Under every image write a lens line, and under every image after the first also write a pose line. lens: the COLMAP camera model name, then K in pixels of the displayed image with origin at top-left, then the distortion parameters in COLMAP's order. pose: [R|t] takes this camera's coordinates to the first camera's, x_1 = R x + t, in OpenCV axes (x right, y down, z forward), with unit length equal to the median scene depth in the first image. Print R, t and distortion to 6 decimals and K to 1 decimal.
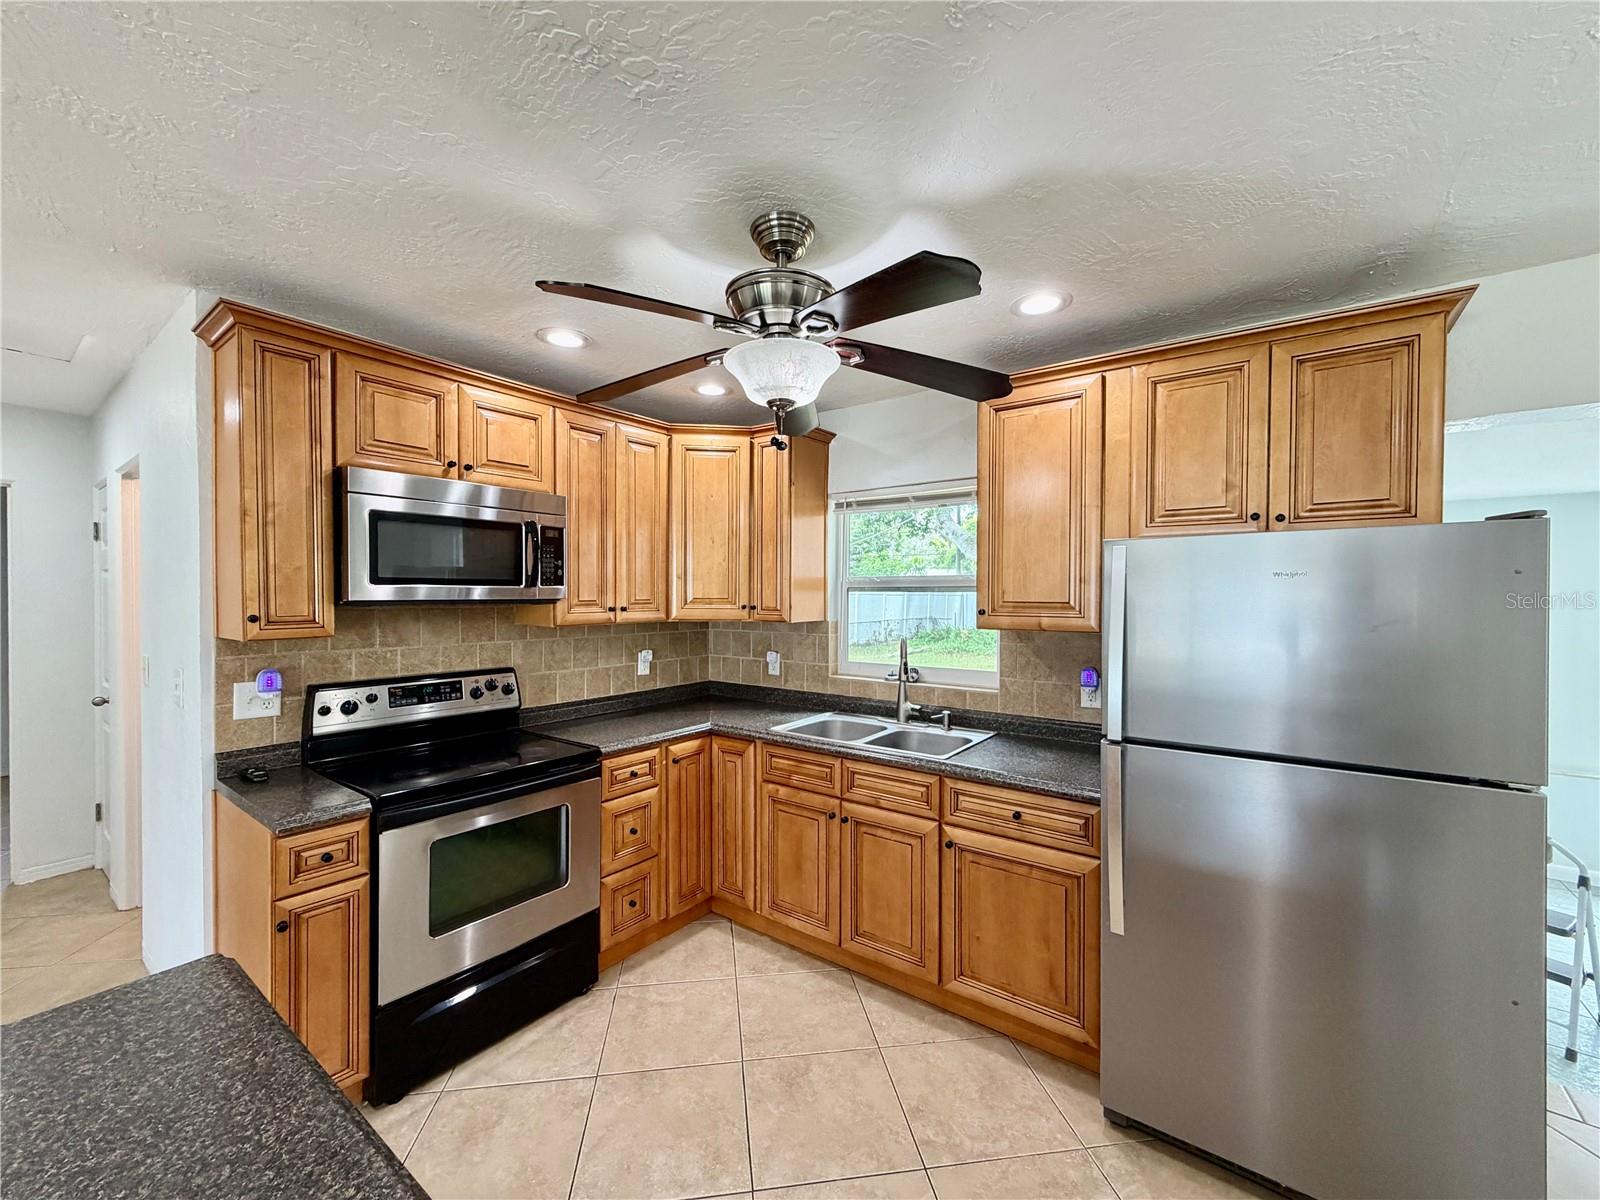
lens RADIAL K [[637.7, 0, 797.3], [0, 637.7, 603.9], [0, 0, 1]] dist [0.000250, 0.000024]
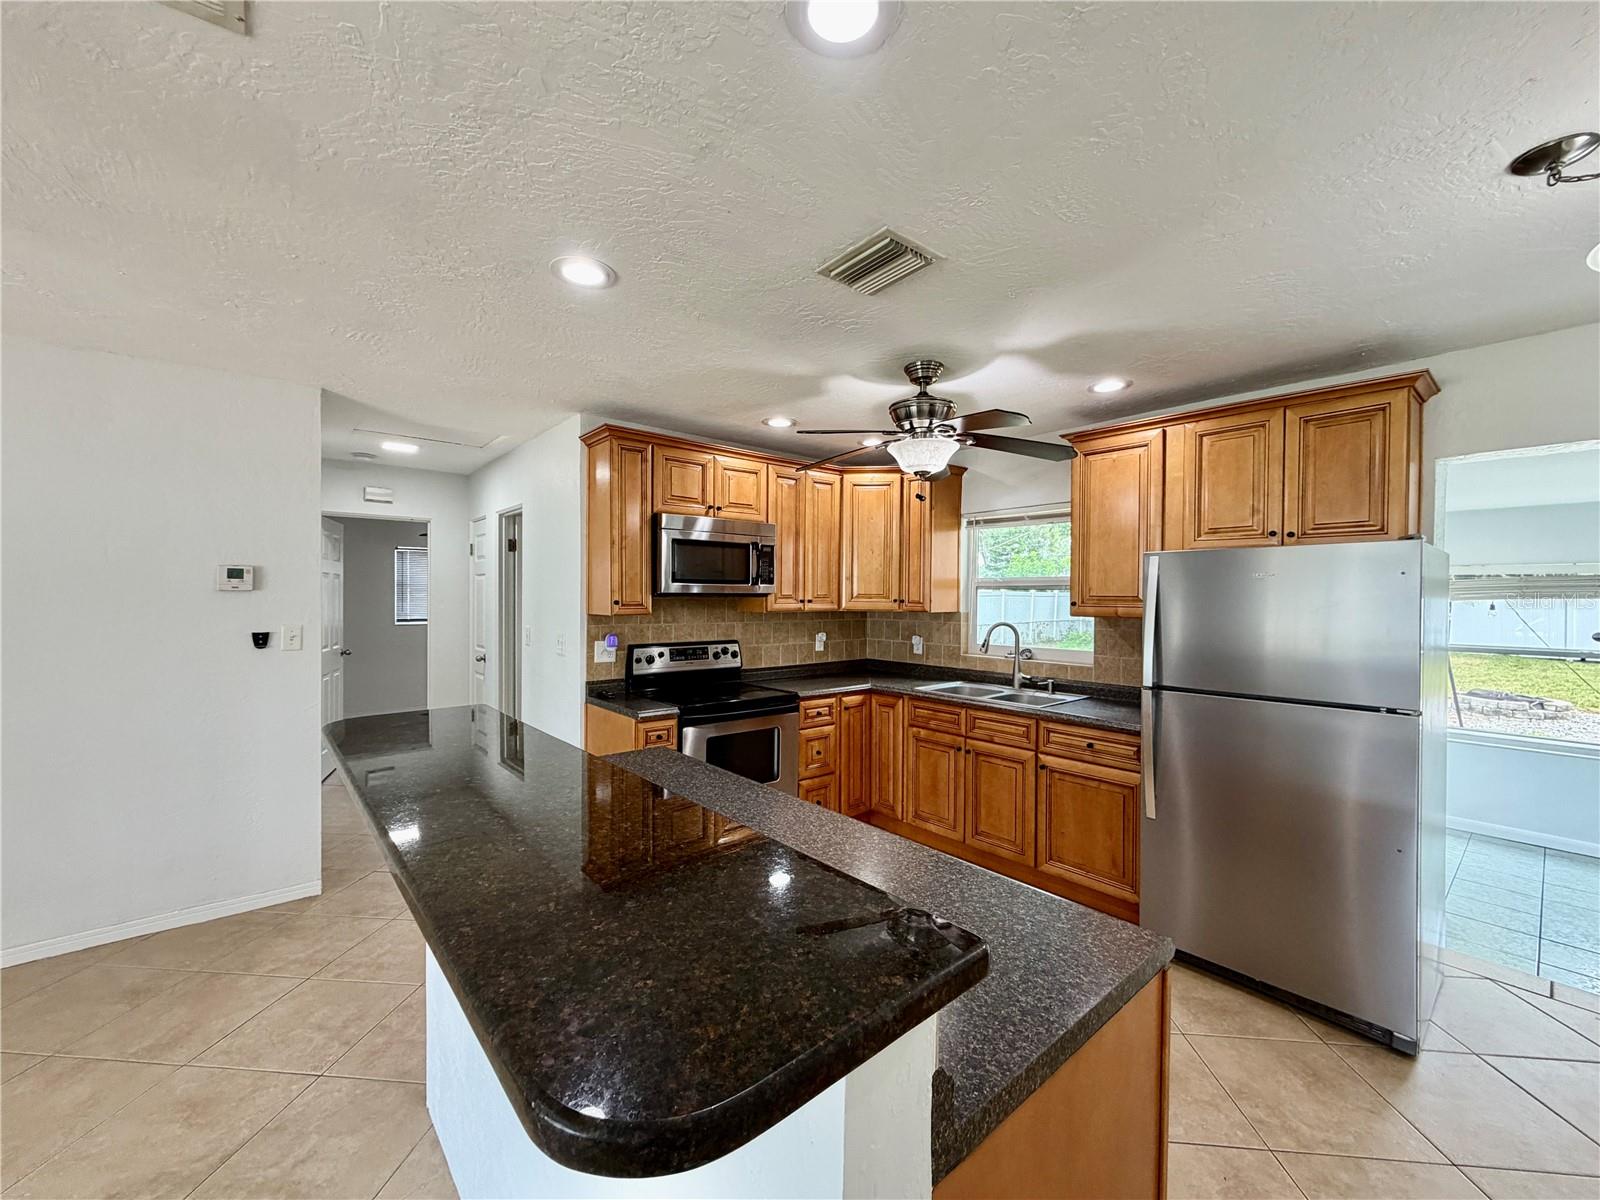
lens RADIAL K [[637.7, 0, 797.3], [0, 637.7, 603.9], [0, 0, 1]] dist [0.000250, 0.000024]
pose [[0.974501, 0.006672, -0.224284, 0.021287], [-0.007277, 0.999972, -0.001872, 0.020314], [0.224265, 0.003457, 0.974522, -0.457567]]
